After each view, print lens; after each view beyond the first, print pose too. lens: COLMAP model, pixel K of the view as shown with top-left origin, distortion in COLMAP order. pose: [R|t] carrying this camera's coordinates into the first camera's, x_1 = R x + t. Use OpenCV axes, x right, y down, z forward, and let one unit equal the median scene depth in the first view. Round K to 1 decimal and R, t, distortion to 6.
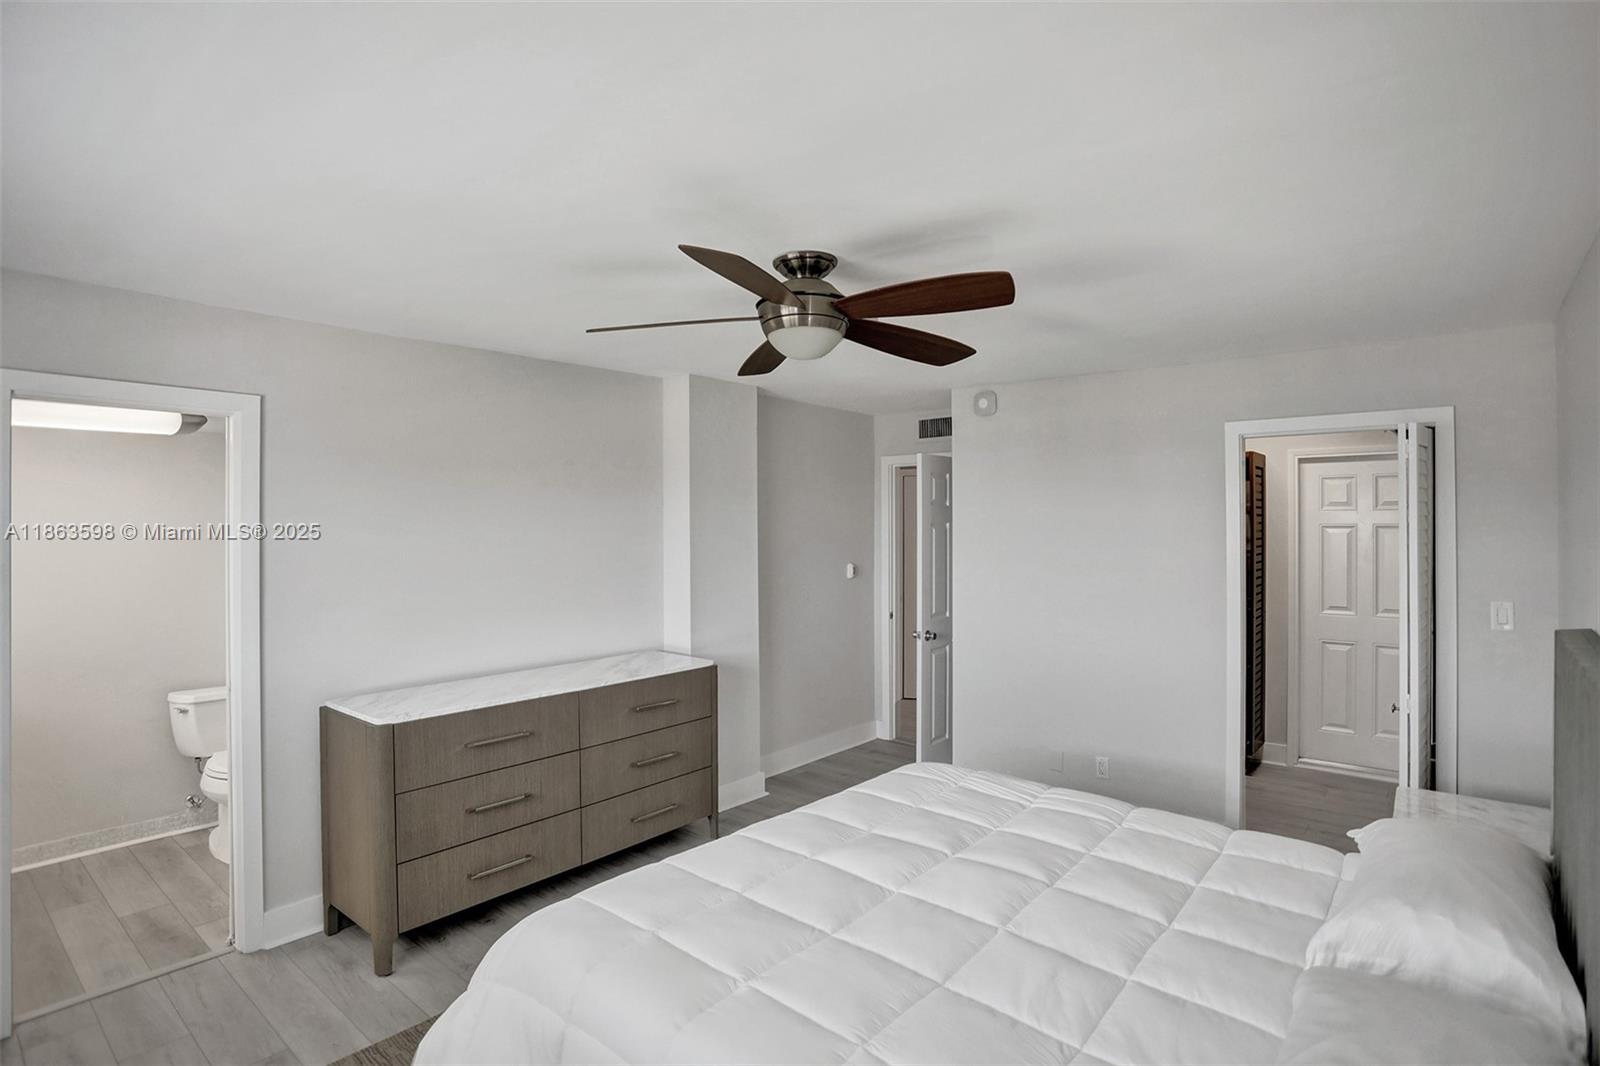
lens RADIAL K [[820.2, 0, 790.9], [0, 820.2, 520.3], [0, 0, 1]] dist [-0.051675, 0.029291]
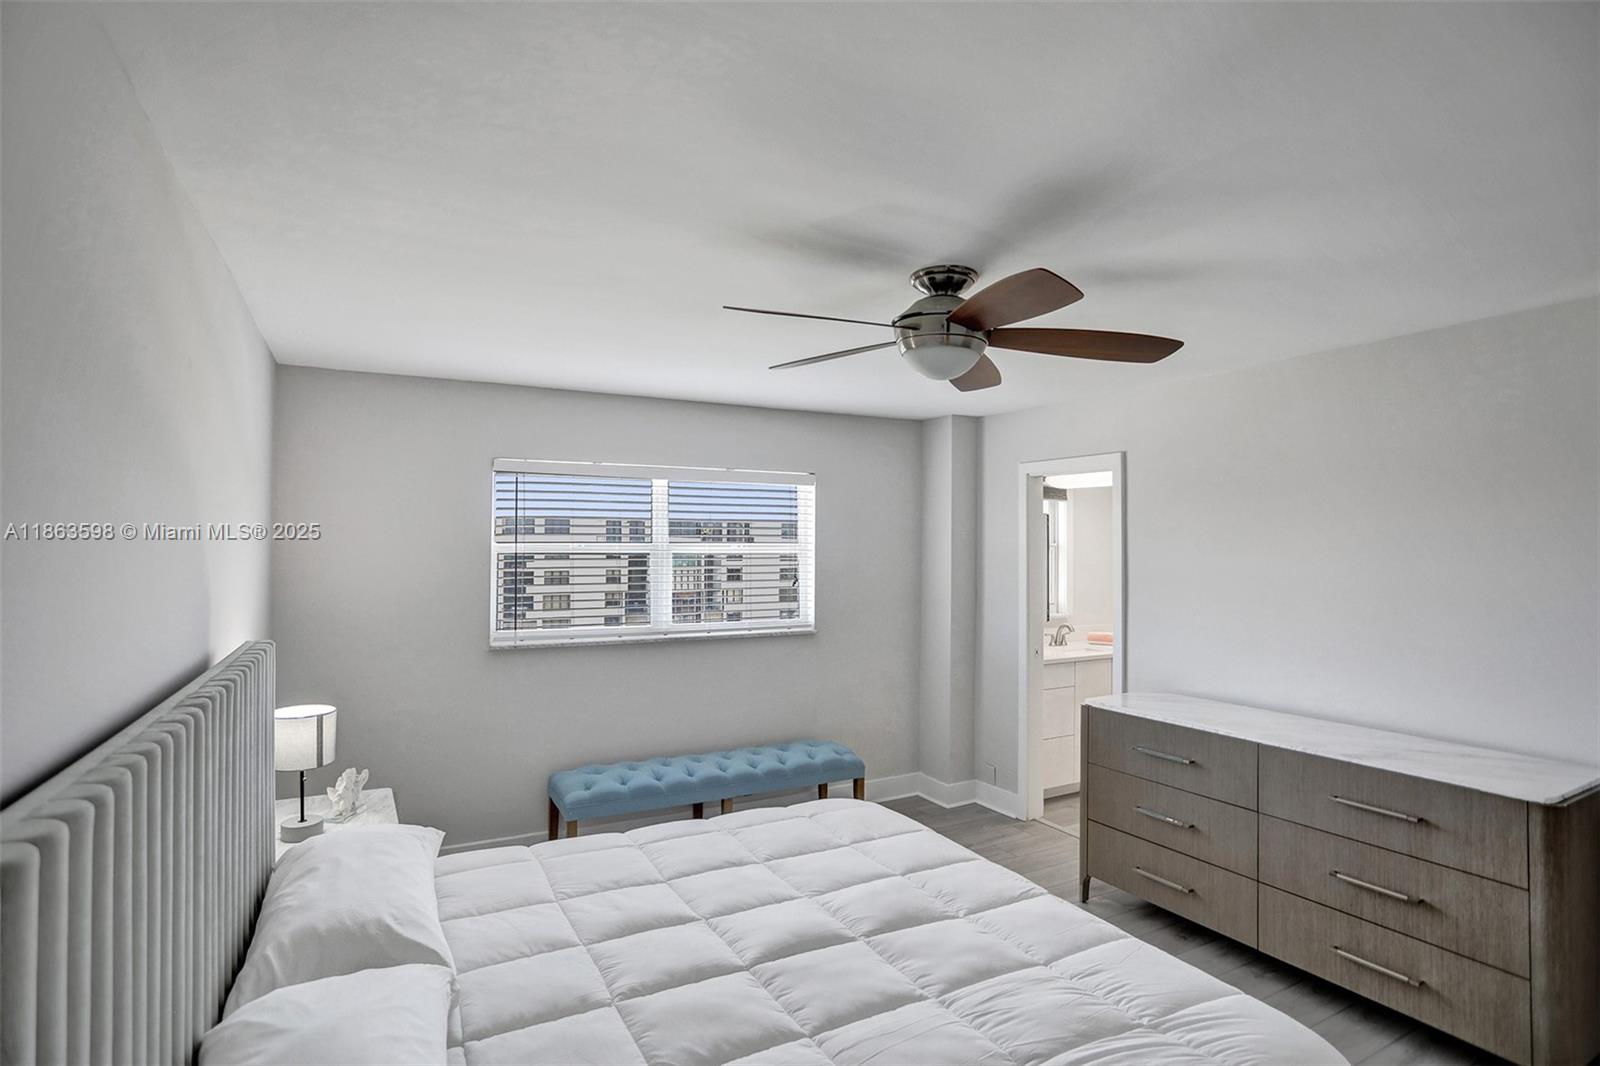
lens RADIAL K [[820.2, 0, 797.5], [0, 820.2, 521.2], [0, 0, 1]] dist [-0.051675, 0.029291]
pose [[-0.351118, -0.034029, -0.935713, 0.645864], [-0.015592, 0.999413, -0.030495, 0.008540], [0.936201, 0.003882, -0.351443, 0.763213]]
